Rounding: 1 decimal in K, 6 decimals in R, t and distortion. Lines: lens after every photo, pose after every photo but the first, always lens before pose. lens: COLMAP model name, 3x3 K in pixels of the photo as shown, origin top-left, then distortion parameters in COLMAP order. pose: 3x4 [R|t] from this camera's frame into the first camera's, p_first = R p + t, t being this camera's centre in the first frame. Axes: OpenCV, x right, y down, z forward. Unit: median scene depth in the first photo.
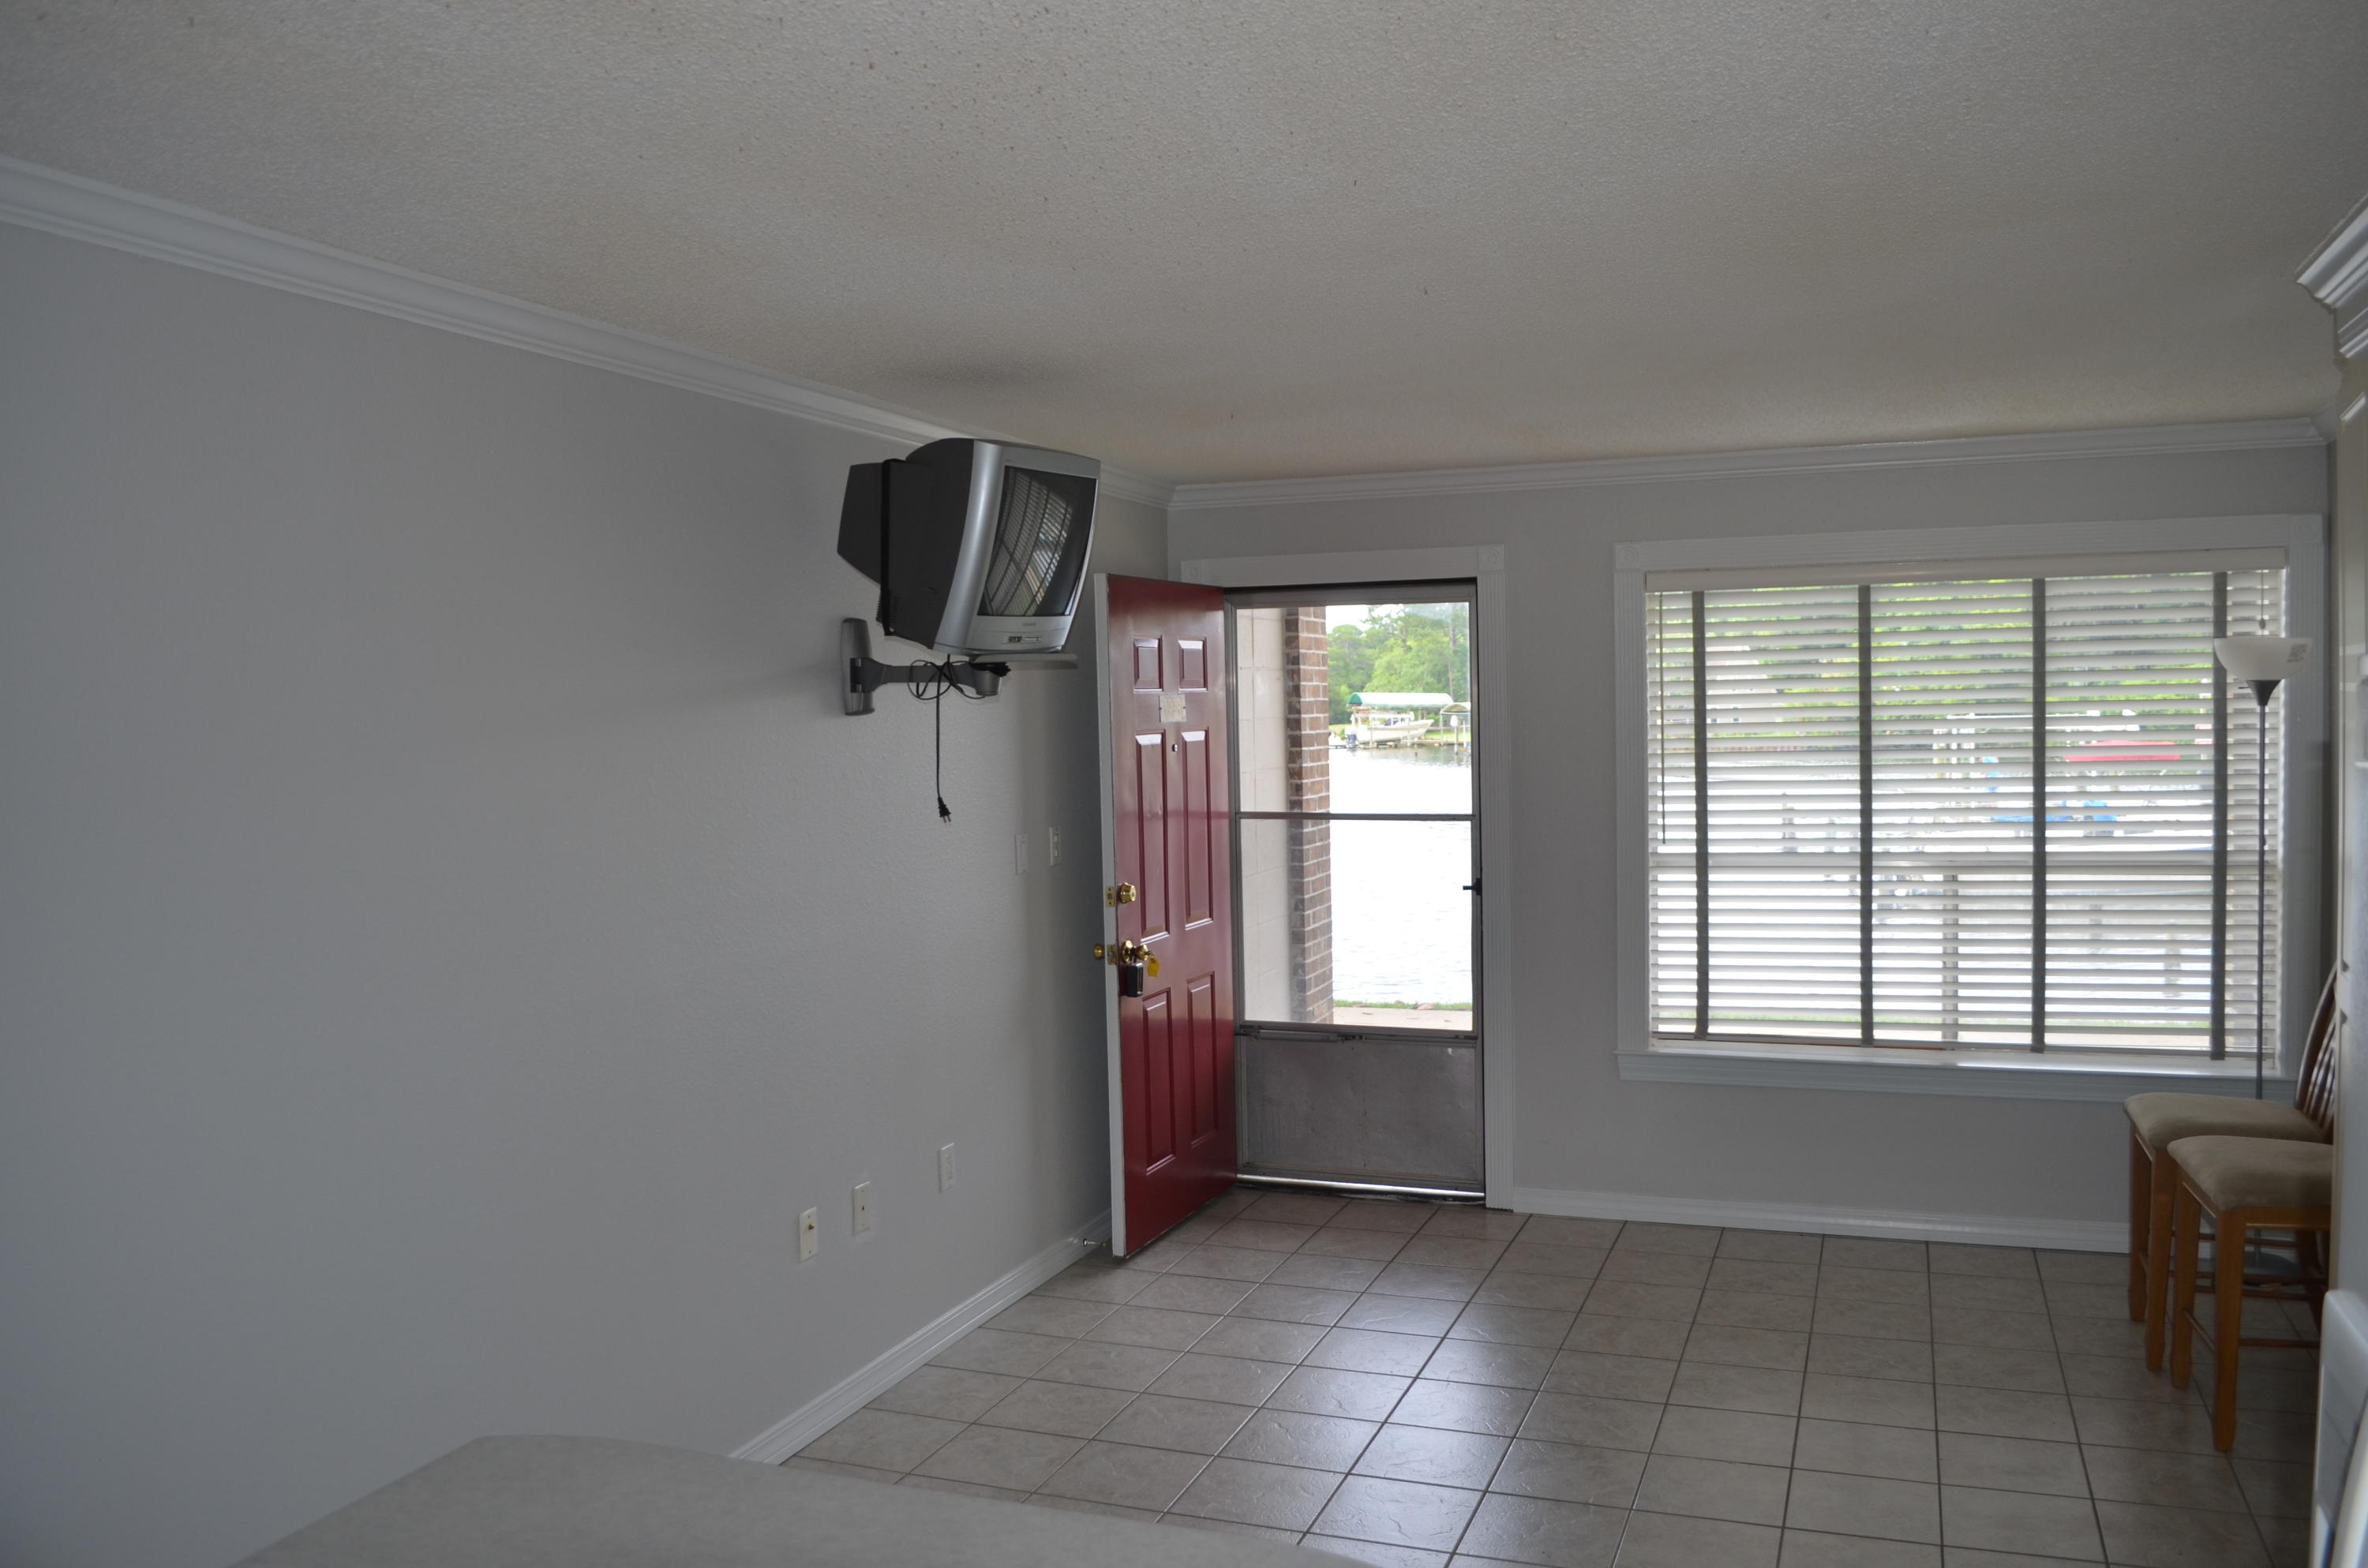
lens RADIAL K [[1883.5, 0, 1175.1], [0, 1883.5, 805.3], [0, 0, 1]] dist [-0.068445, -0.003582]
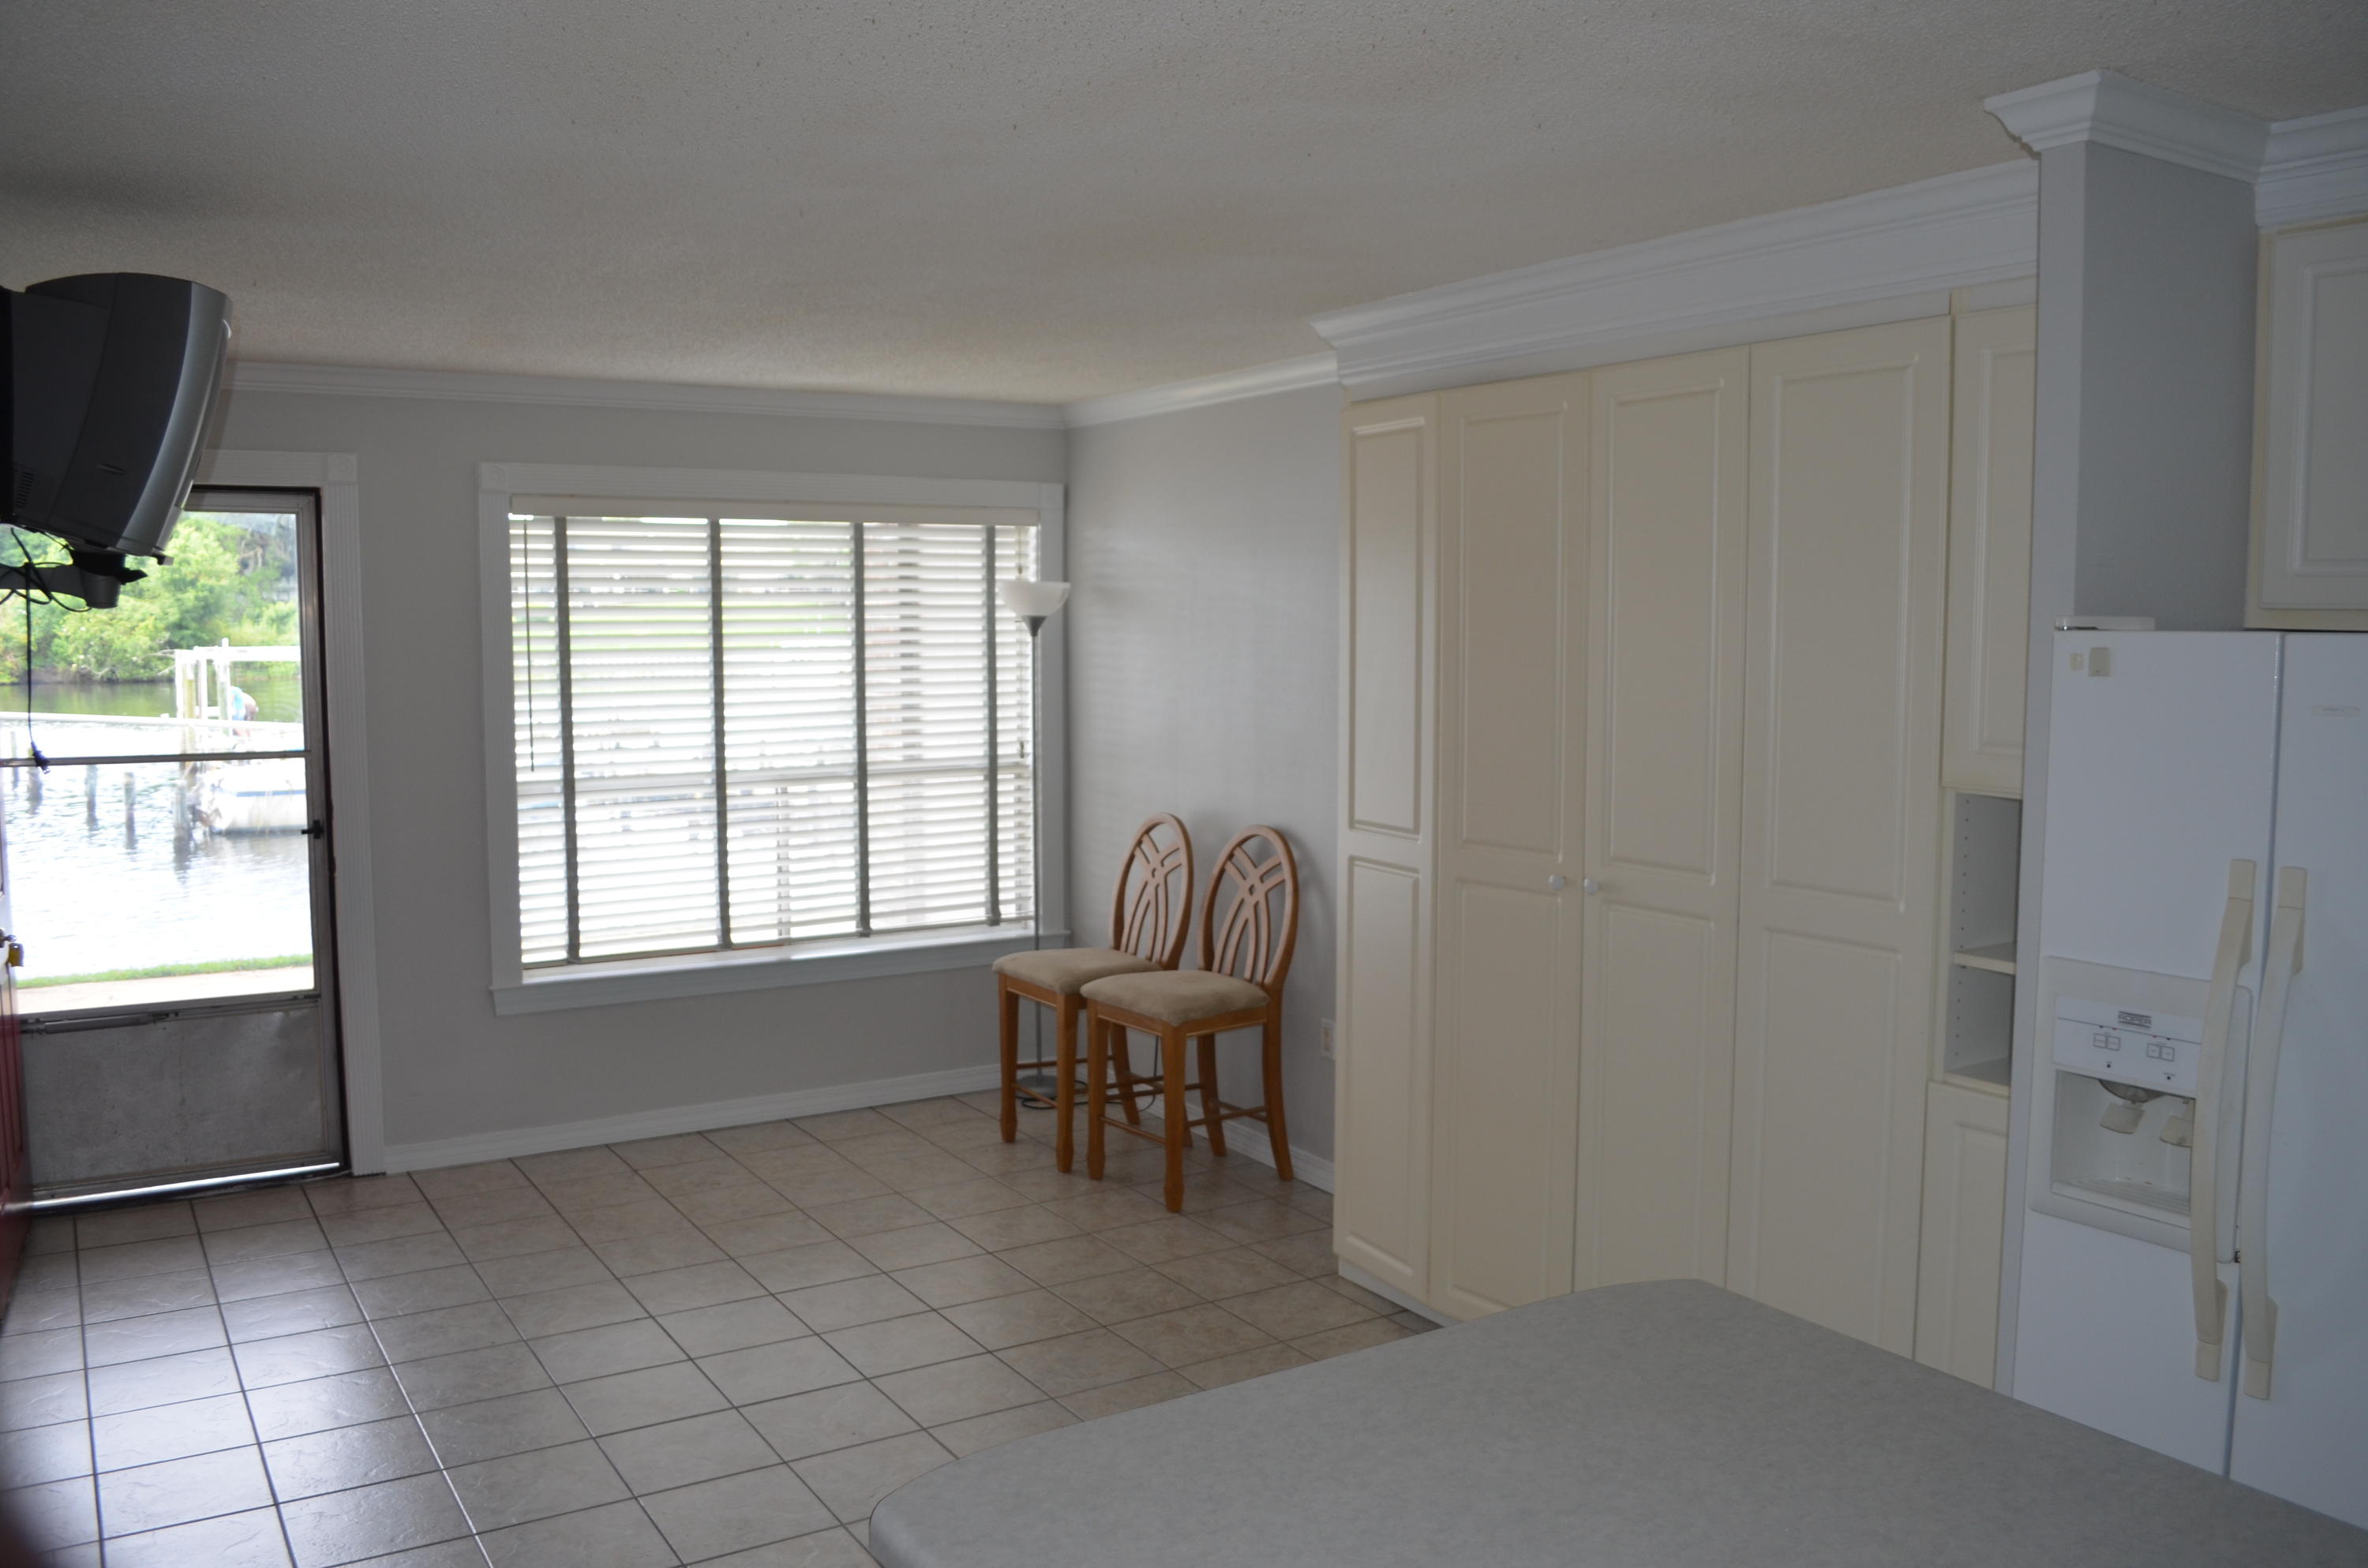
lens RADIAL K [[1883.5, 0, 1175.1], [0, 1883.5, 805.3], [0, 0, 1]] dist [-0.068445, -0.003582]
pose [[0.600844, -0.057944, 0.797263, -0.330579], [0.030015, 0.998301, 0.049935, -0.000648], [-0.798803, -0.006074, 0.601563, 0.140971]]
